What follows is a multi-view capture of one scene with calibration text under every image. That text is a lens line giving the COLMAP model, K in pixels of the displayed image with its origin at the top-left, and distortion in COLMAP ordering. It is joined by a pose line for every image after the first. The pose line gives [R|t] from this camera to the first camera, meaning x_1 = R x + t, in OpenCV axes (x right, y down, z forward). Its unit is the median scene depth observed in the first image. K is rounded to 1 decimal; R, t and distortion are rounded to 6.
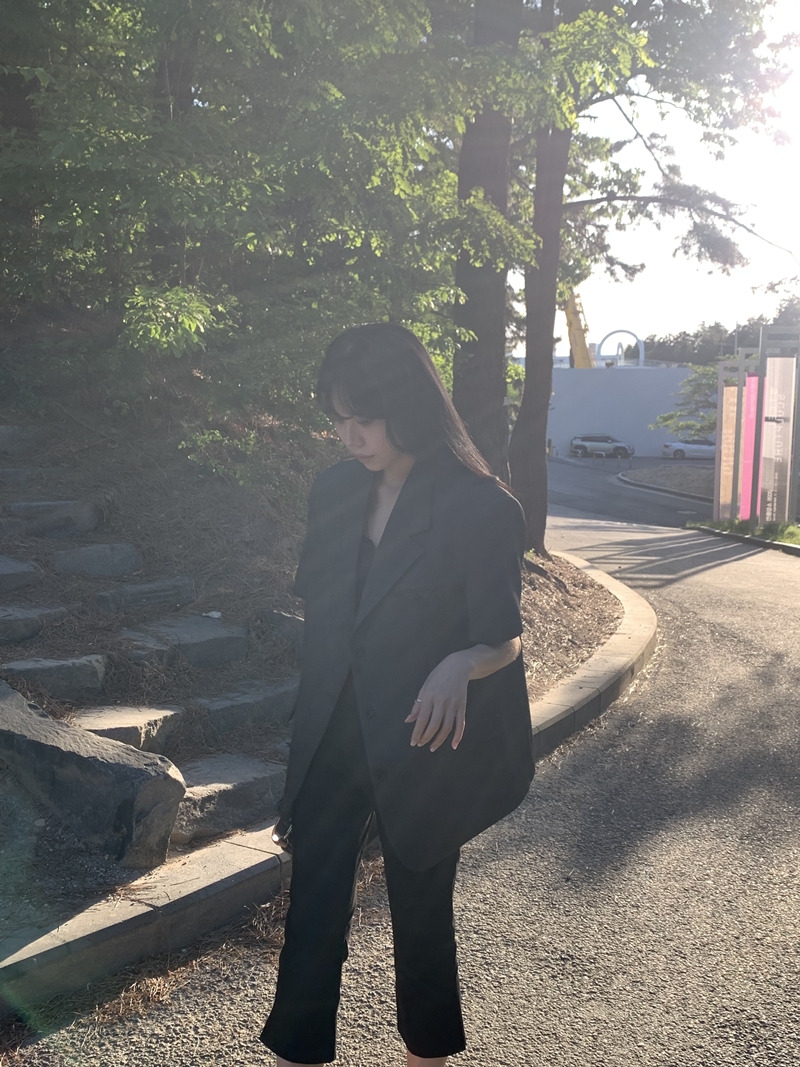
lens RADIAL K [[1188.1, 0, 396.3], [0, 1188.1, 528.8], [0, 0, 1]] dist [0.026669, 0.000000]
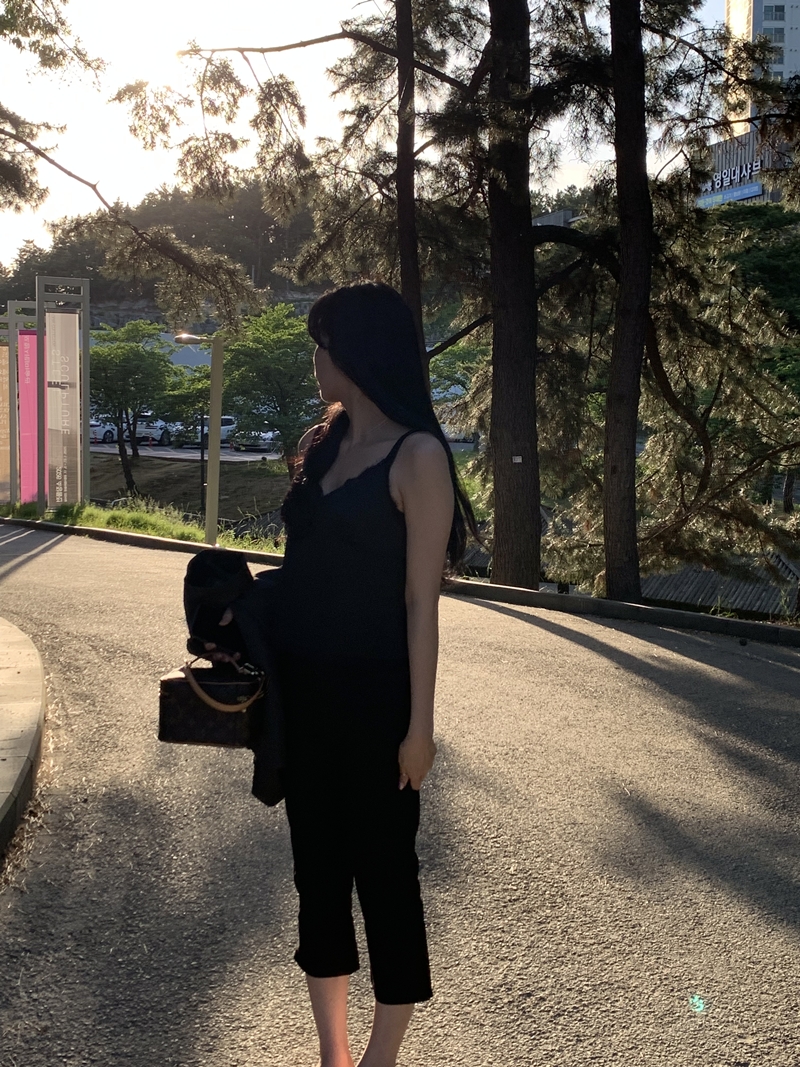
lens RADIAL K [[1301.5, 0, 398.6], [0, 1301.5, 537.1], [0, 0, 1]] dist [0.007102, 0.000000]
pose [[0.817113, -0.063809, 0.572935, -0.086147], [0.051053, 0.997960, 0.038334, -0.014537], [-0.574212, -0.002073, 0.818704, 0.236912]]
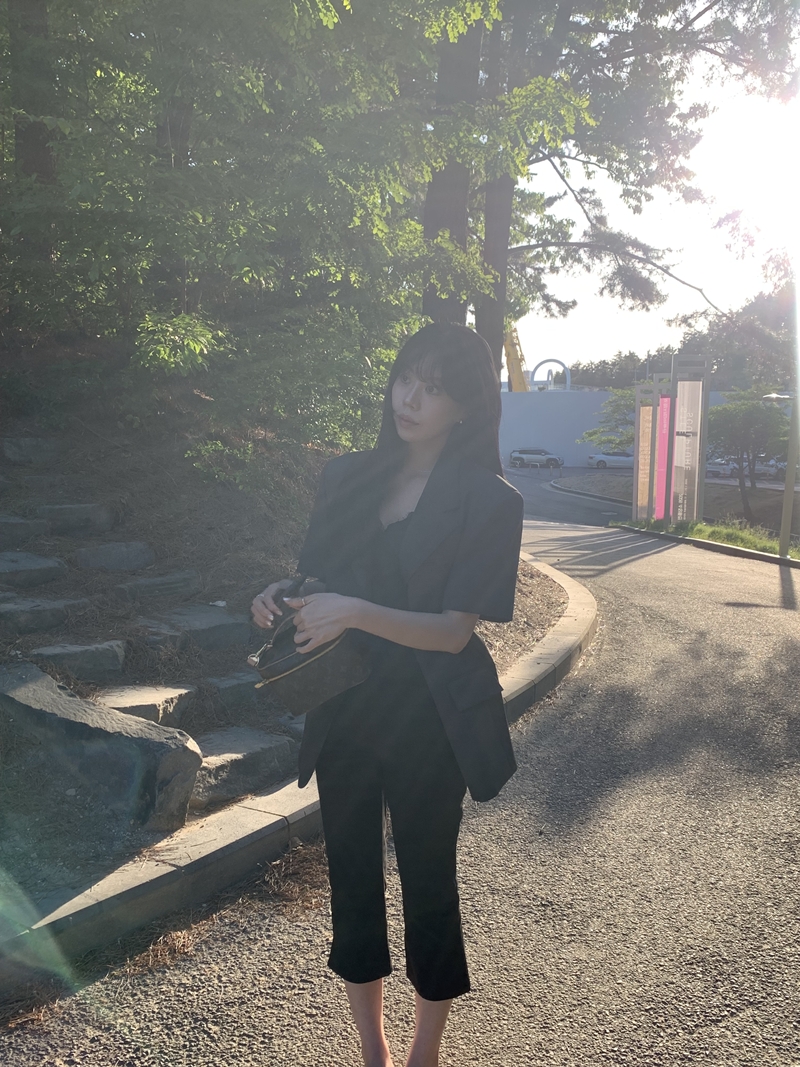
lens RADIAL K [[1008.7, 0, 396.7], [0, 1008.7, 534.8], [0, 0, 1]] dist [0.021026, 0.000000]
pose [[0.999225, -0.008296, 0.038467, -0.018380], [0.008116, 0.999955, 0.004841, 0.003100], [-0.038505, -0.004525, 0.999248, 0.030085]]
